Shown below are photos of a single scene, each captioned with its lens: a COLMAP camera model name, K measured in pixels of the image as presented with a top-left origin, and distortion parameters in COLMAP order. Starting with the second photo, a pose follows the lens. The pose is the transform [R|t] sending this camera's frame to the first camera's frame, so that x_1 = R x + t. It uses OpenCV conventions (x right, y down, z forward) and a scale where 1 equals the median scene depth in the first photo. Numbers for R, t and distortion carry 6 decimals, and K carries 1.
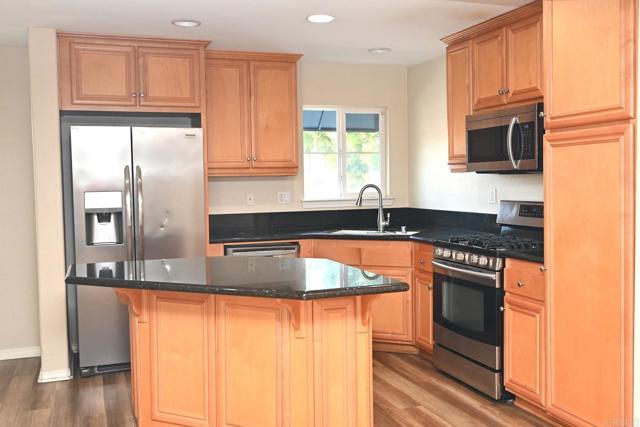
lens RADIAL K [[627.0, 0, 320.0], [0, 627.0, 213.5], [0, 0, 1]] dist [-0.010132, -0.013032]
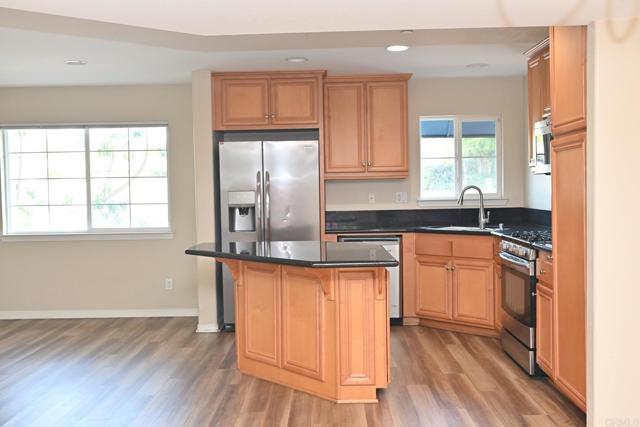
lens RADIAL K [[627.0, 0, 320.0], [0, 627.0, 213.5], [0, 0, 1]] dist [-0.010132, -0.013032]
pose [[0.931809, 0.013433, -0.362701, 0.269026], [-0.015433, 0.999877, -0.002617, 0.011817], [0.362621, 0.008036, 0.931902, -0.157472]]
